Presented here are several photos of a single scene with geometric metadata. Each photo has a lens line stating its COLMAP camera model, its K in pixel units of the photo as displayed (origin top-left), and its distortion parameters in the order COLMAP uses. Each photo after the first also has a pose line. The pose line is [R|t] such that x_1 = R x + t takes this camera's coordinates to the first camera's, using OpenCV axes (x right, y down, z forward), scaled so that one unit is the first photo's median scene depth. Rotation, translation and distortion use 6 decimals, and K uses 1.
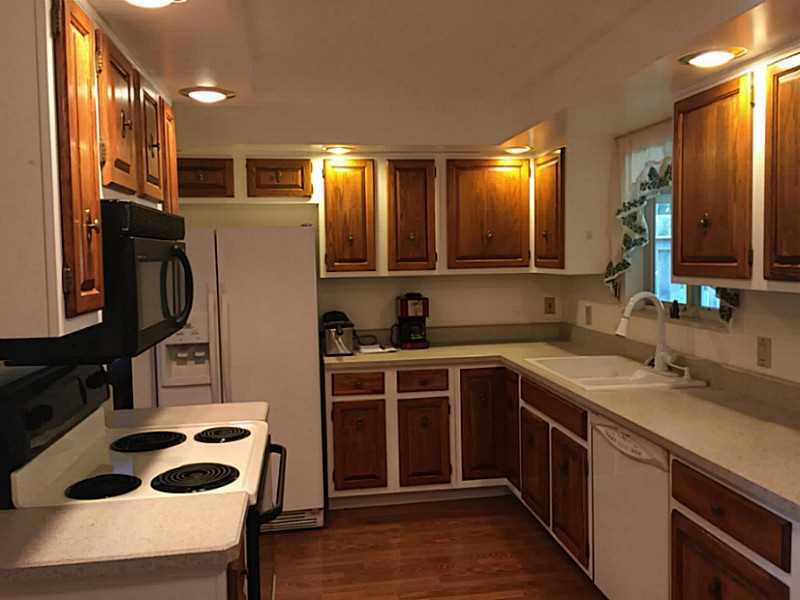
lens RADIAL K [[686.1, 0, 410.6], [0, 686.1, 302.1], [0, 0, 1]] dist [0.059103, -0.013070]
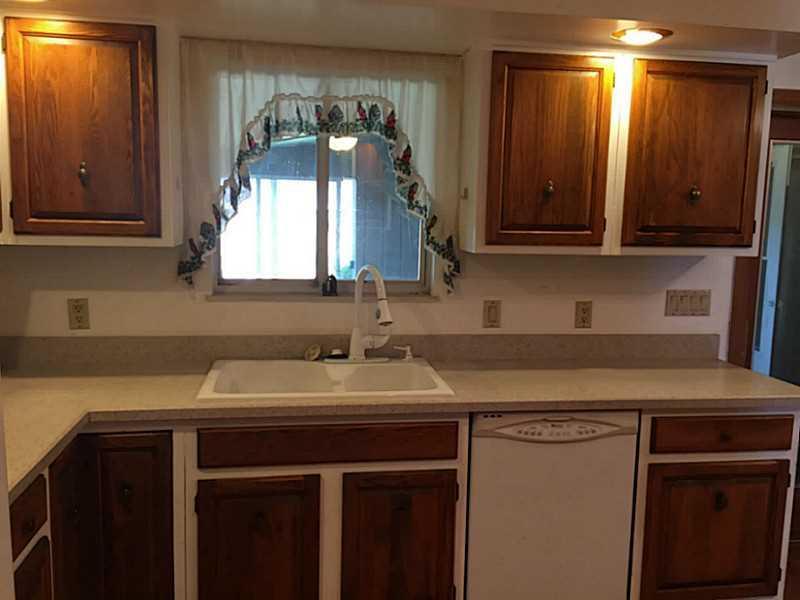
lens RADIAL K [[686.1, 0, 410.6], [0, 686.1, 302.1], [0, 0, 1]] dist [0.059103, -0.013070]
pose [[0.009358, -0.117439, 0.993036, -0.542495], [0.050043, 0.991890, 0.116832, -0.075590], [-0.998703, 0.048601, 0.015159, 1.111179]]
